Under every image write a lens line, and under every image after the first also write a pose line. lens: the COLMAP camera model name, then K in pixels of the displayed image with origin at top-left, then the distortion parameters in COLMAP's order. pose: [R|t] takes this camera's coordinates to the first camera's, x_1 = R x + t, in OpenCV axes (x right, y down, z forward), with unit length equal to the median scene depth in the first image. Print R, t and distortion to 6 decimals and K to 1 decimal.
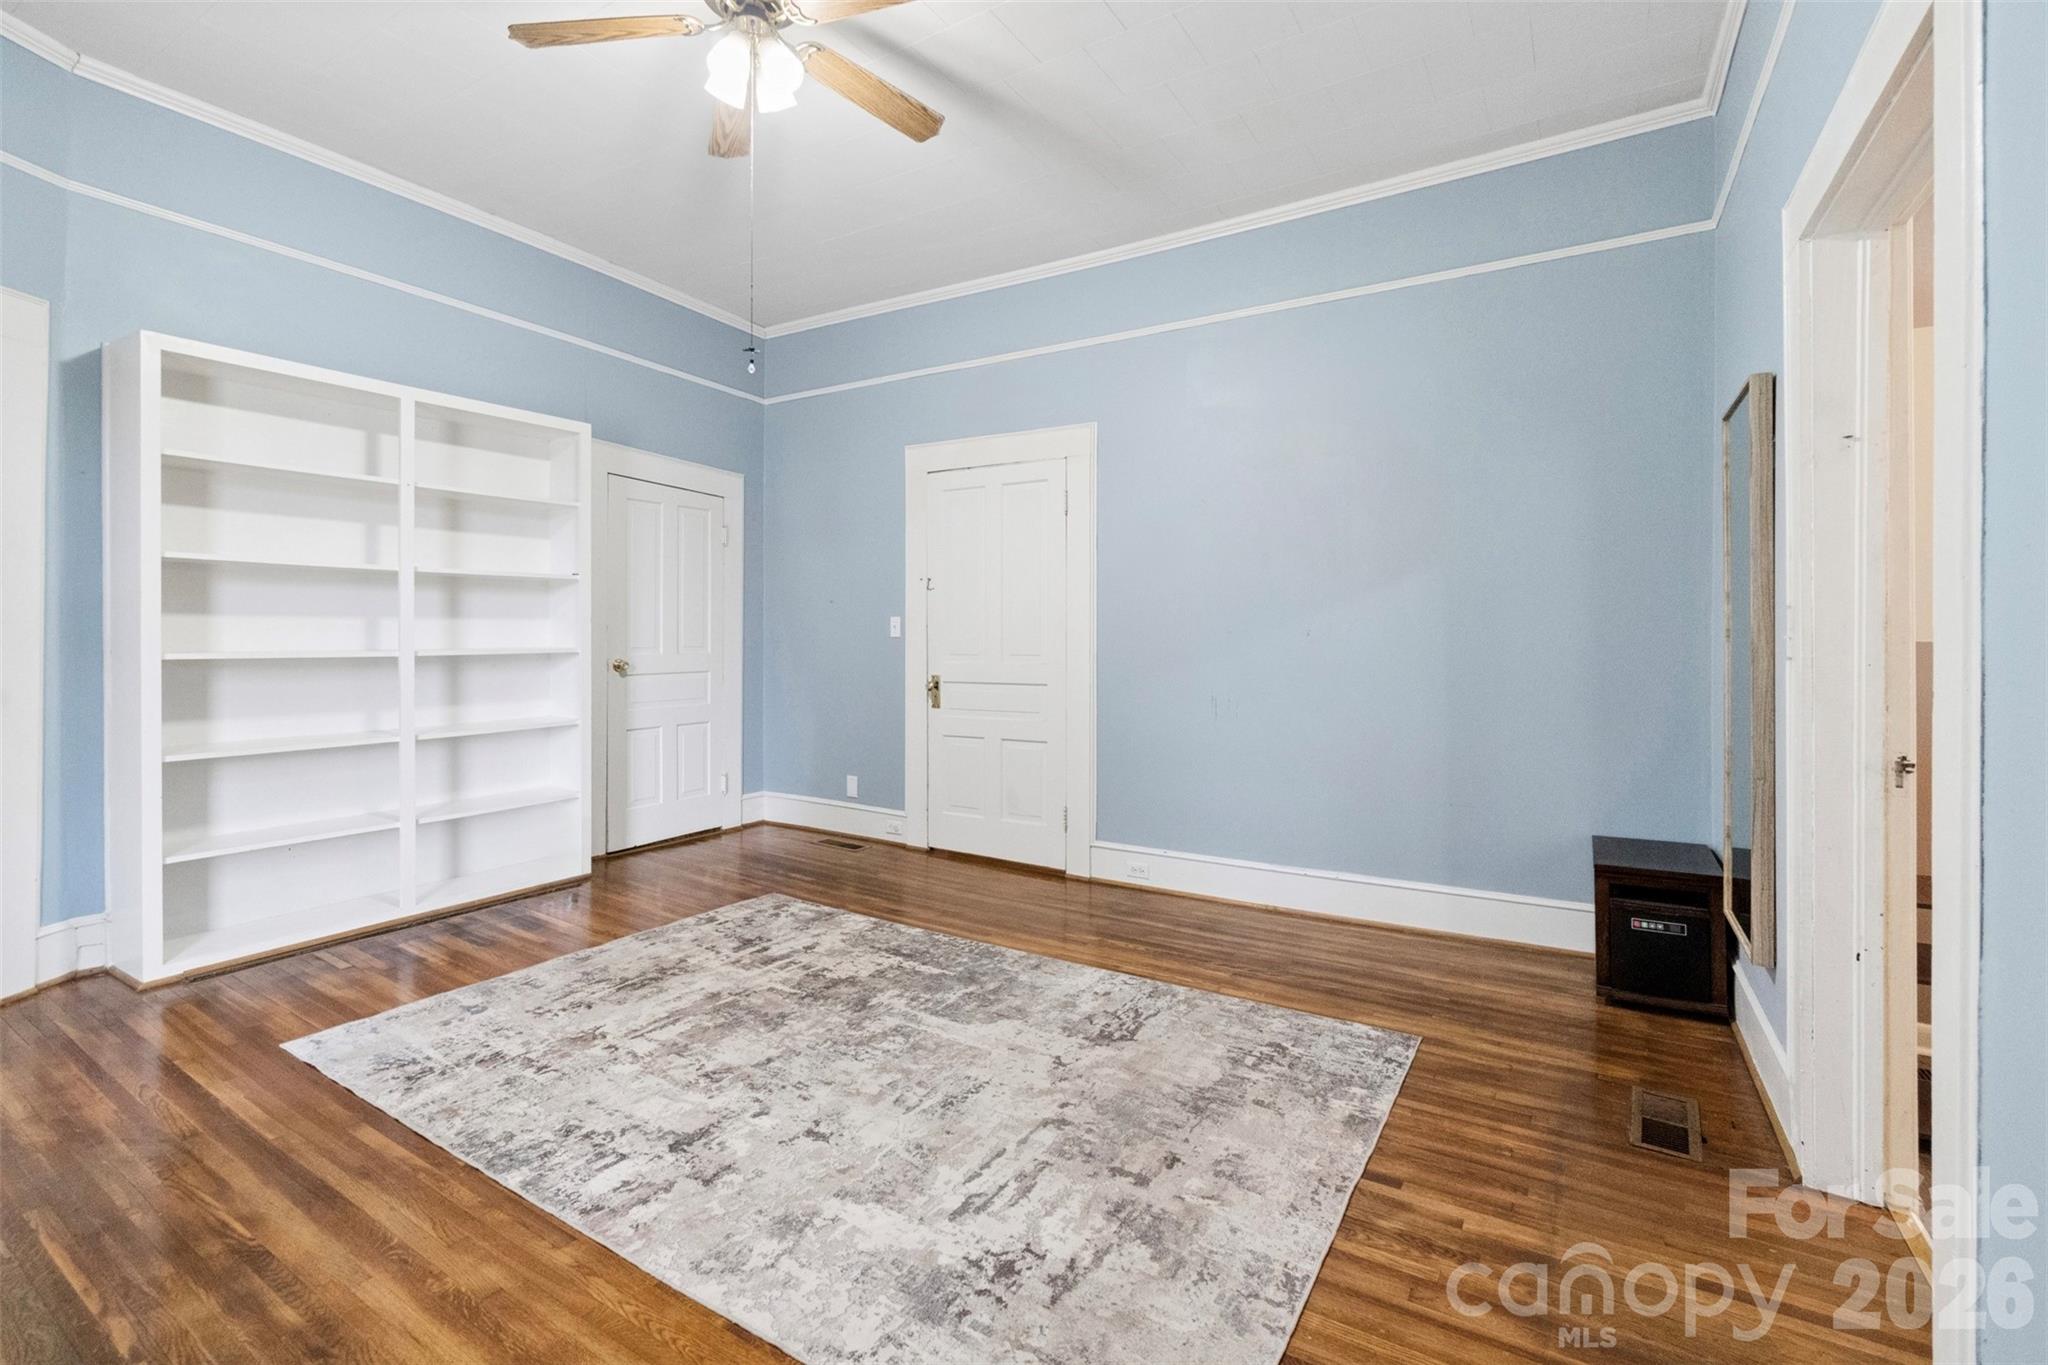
lens RADIAL K [[899.9, 0, 1035.3], [0, 899.9, 642.0], [0, 0, 1]] dist [0.002672, 0.000556]
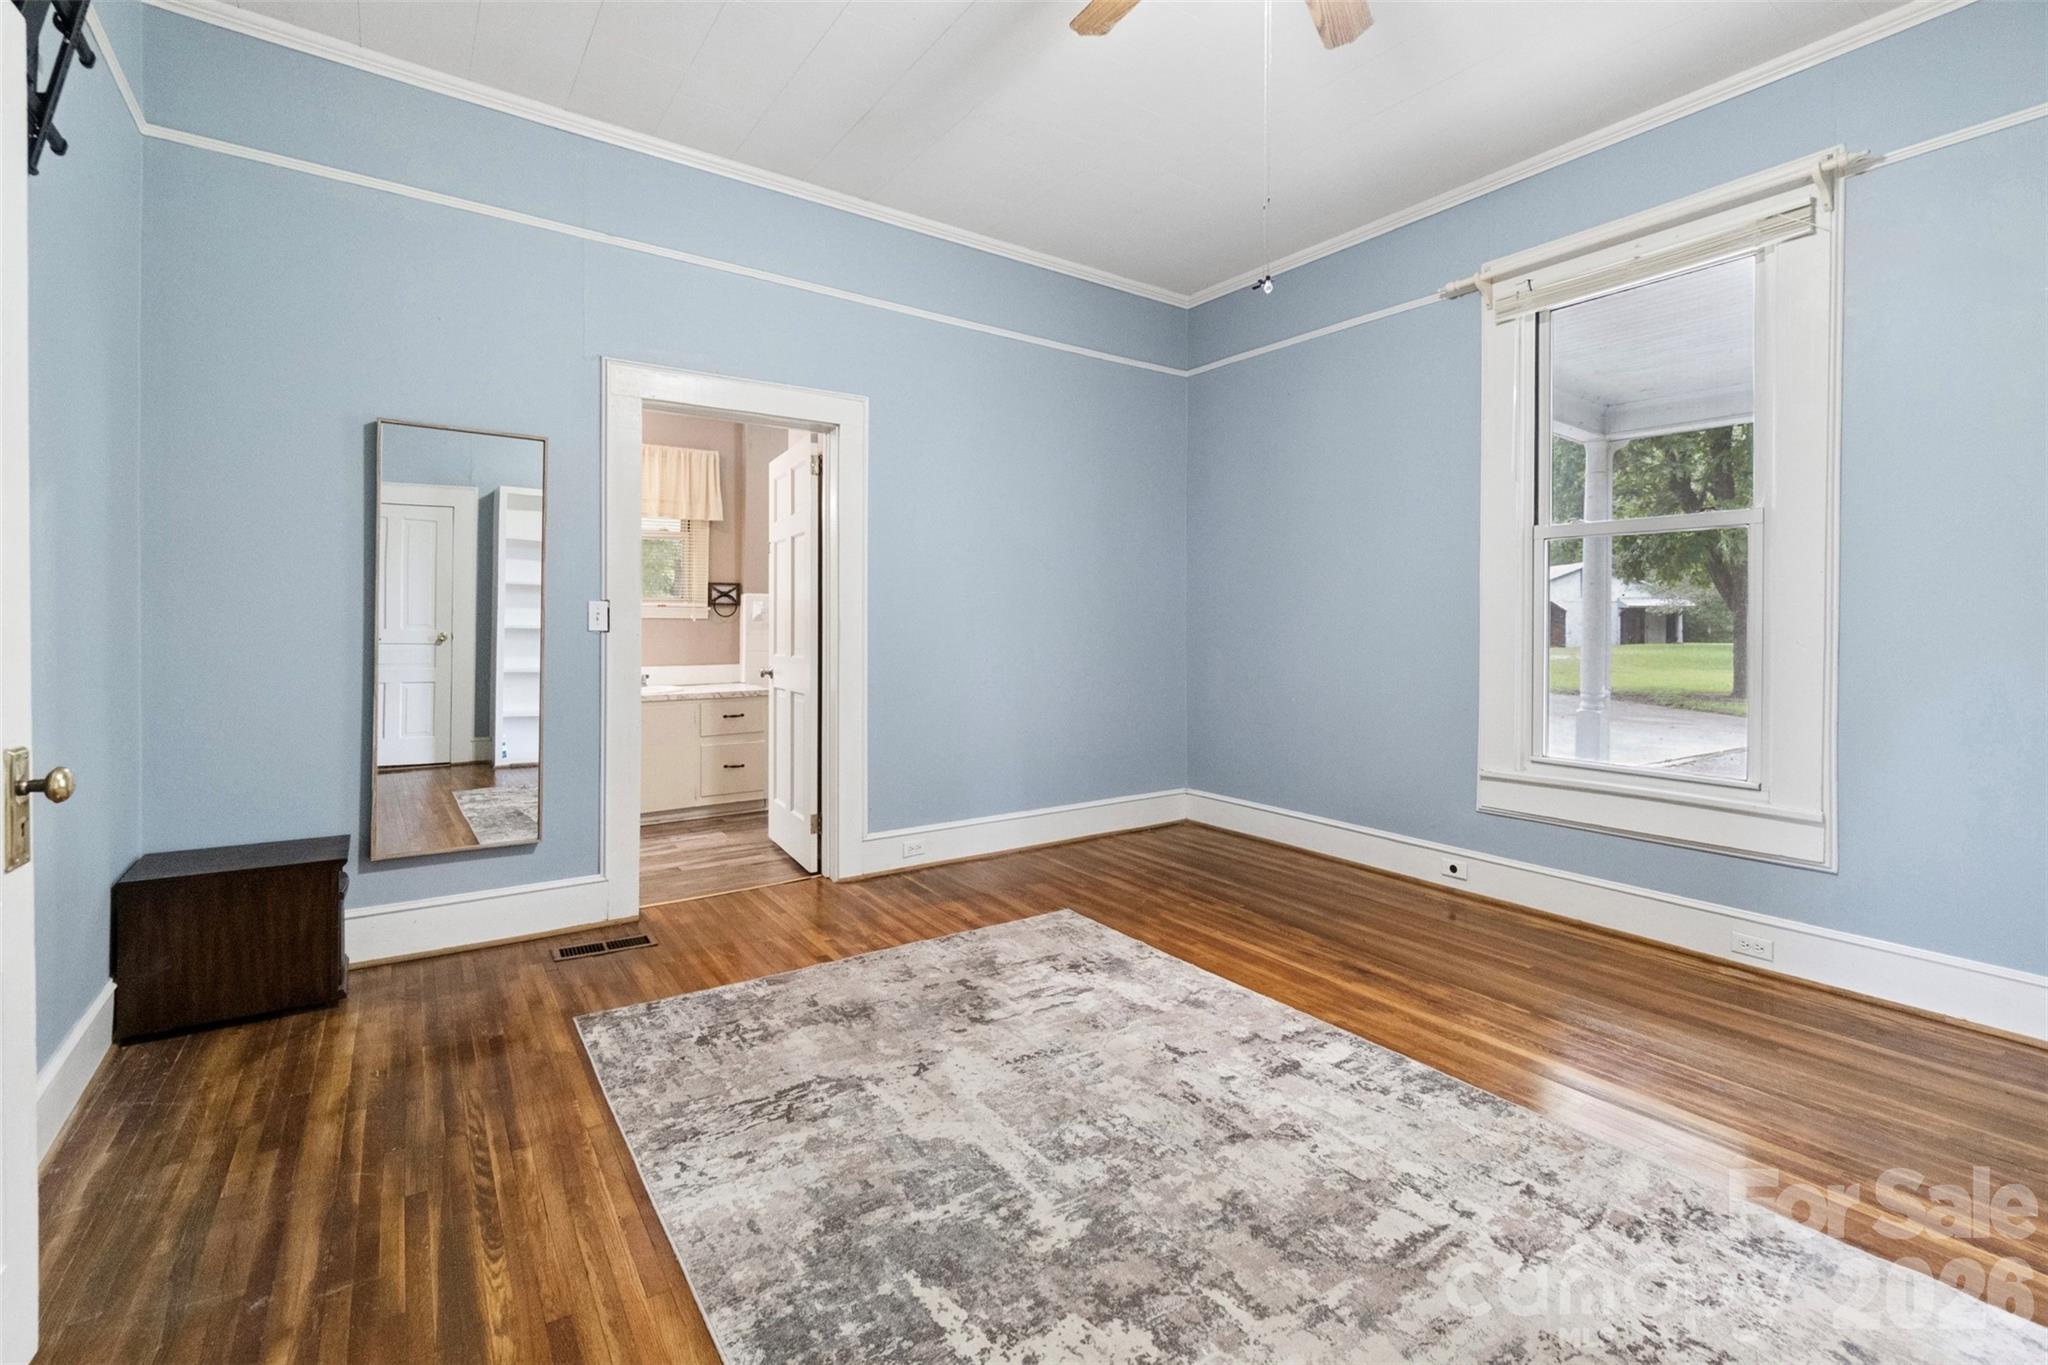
lens RADIAL K [[899.9, 0, 1035.3], [0, 899.9, 642.0], [0, 0, 1]] dist [0.002672, 0.000556]
pose [[-0.921461, -0.020412, 0.387935, -0.444154], [-0.012871, 0.999674, 0.022029, -0.001784], [-0.388258, 0.015305, -0.921424, 1.834747]]
